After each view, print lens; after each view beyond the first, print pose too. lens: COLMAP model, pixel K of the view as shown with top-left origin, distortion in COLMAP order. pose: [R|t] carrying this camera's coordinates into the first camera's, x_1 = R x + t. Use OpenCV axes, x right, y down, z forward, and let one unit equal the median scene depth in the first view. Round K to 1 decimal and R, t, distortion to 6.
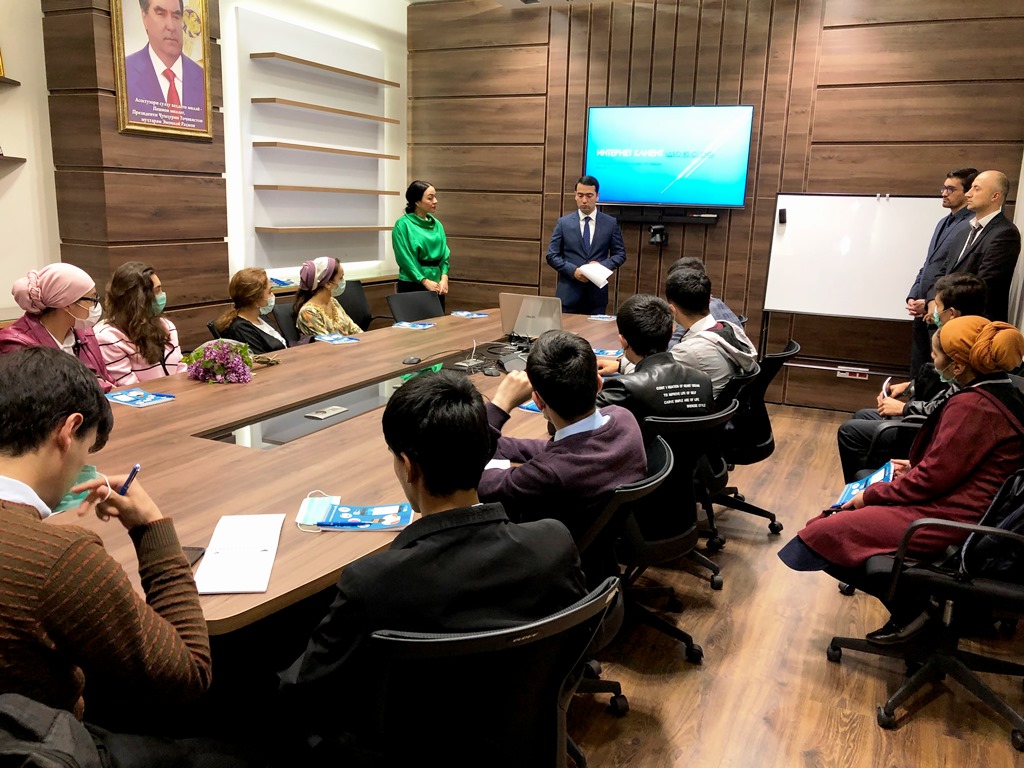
lens RADIAL K [[835.1, 0, 508.3], [0, 835.1, 384.0], [0, 0, 1]] dist [0.014294, -0.011508]
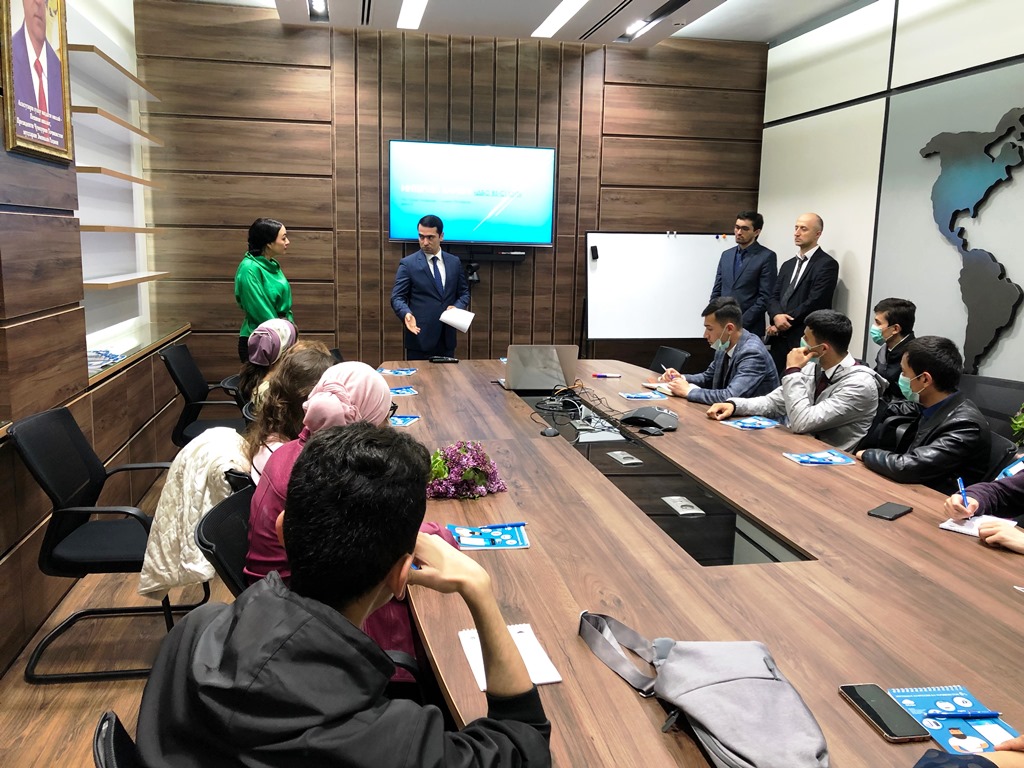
lens RADIAL K [[835.1, 0, 509.9], [0, 835.1, 384.4], [0, 0, 1]] dist [0.014294, -0.011508]
pose [[0.814860, -0.109993, 0.569126, -0.381776], [0.126642, 0.991894, 0.010377, -0.054850], [-0.565655, 0.063620, 0.822185, 0.180755]]
